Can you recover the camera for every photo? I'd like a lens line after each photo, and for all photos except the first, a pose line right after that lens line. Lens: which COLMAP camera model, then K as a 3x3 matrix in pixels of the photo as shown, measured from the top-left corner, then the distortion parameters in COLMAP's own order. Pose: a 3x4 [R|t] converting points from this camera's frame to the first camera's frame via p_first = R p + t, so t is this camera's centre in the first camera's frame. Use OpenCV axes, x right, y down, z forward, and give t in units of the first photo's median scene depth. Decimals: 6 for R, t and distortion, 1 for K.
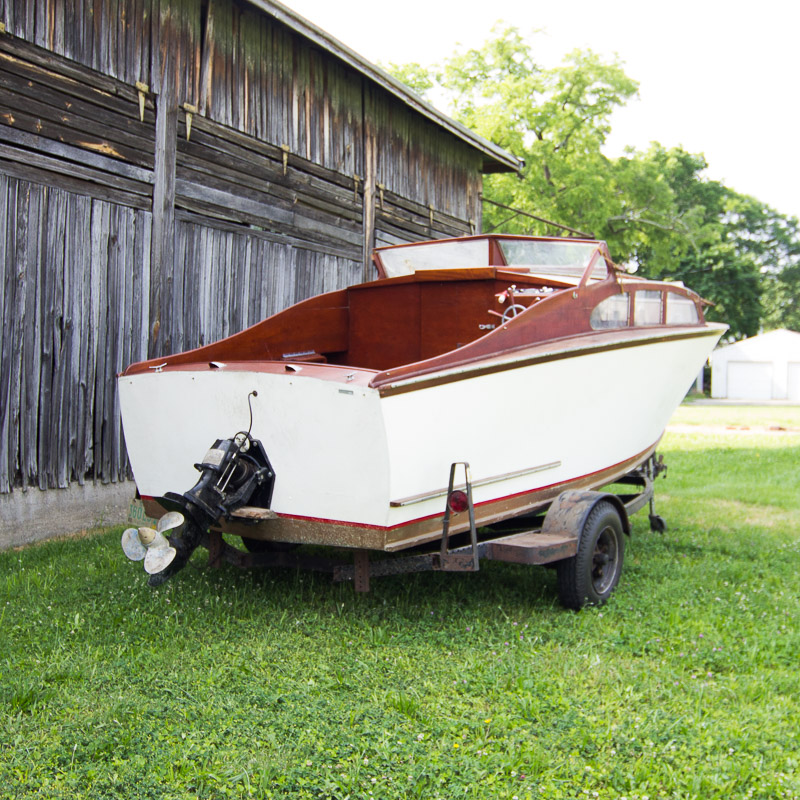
lens RADIAL K [[1145.7, 0, 400.0], [0, 1145.7, 400.0], [0, 0, 1]] dist [-0.008627, -0.005573]
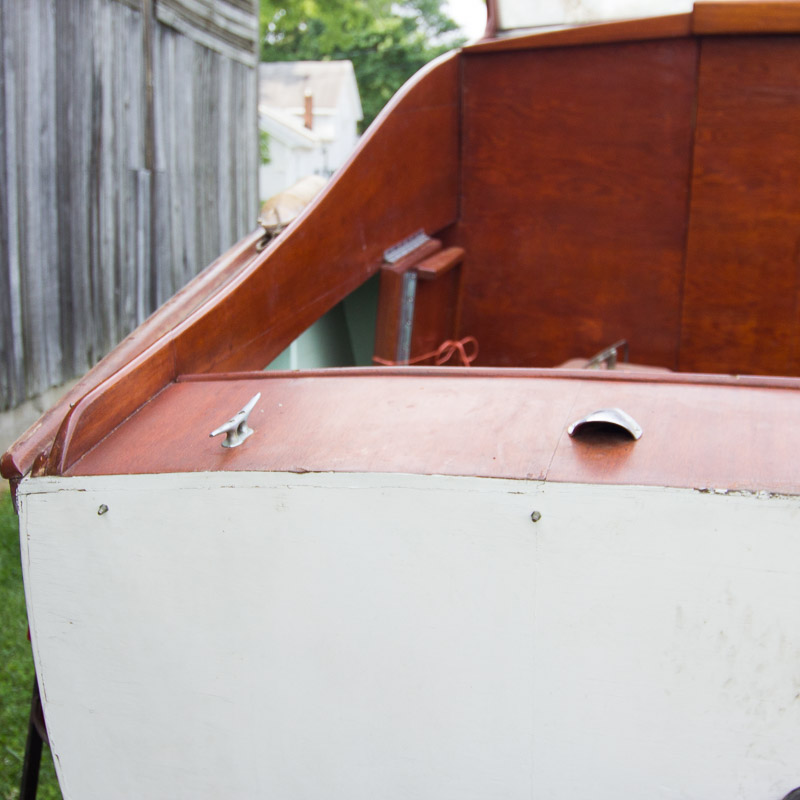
lens RADIAL K [[1246.2, 0, 410.0], [0, 1246.2, 410.5], [0, 0, 1]] dist [-0.006747, 0.014976]
pose [[0.946342, -0.068548, 0.315814, -0.175247], [0.013902, 0.984976, 0.172133, -0.046669], [-0.322869, -0.158506, 0.933076, 0.542895]]
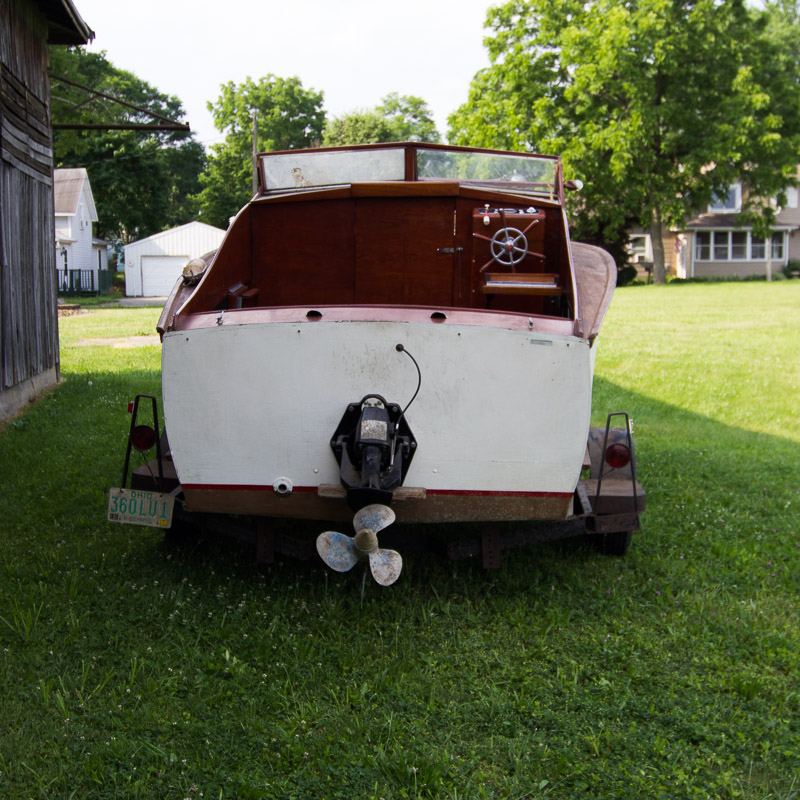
lens RADIAL K [[1246.2, 0, 410.0], [0, 1246.2, 410.5], [0, 0, 1]] dist [-0.006747, 0.014976]
pose [[0.856598, -0.079259, 0.509861, -0.368115], [0.031993, 0.994389, 0.100829, -0.032310], [-0.514992, -0.070057, 0.854327, 0.151711]]
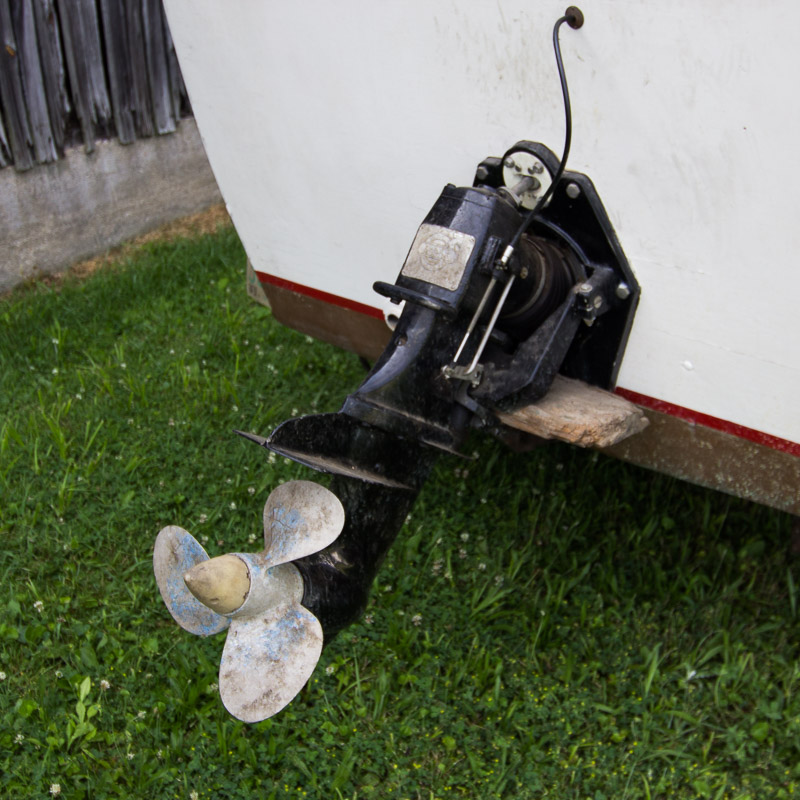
lens RADIAL K [[1246.2, 0, 410.0], [0, 1246.2, 410.5], [0, 0, 1]] dist [-0.006747, 0.014976]
pose [[0.982145, 0.021377, -0.186908, -0.068566], [0.053515, 0.920731, 0.386511, -0.023652], [0.180355, -0.389612, 0.903147, 0.436816]]
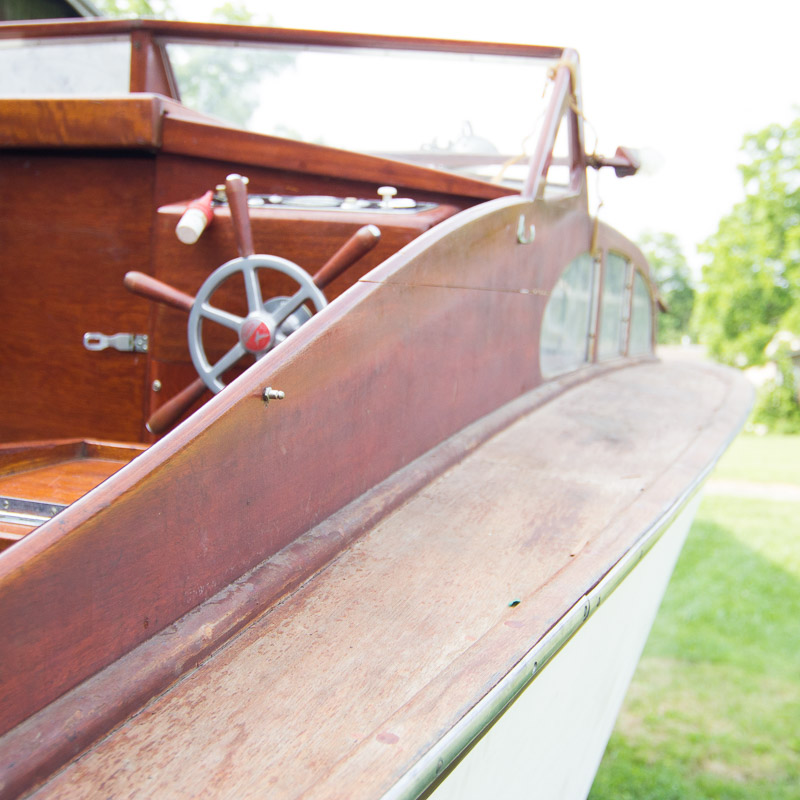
lens RADIAL K [[1179.3, 0, 400.0], [0, 1179.3, 400.0], [0, 0, 1]] dist [0.007504, 0.013588]
pose [[0.948096, 0.039639, 0.315505, 0.044676], [-0.040551, 0.999171, -0.003678, -0.043854], [-0.315389, -0.009307, 0.948917, 0.607543]]
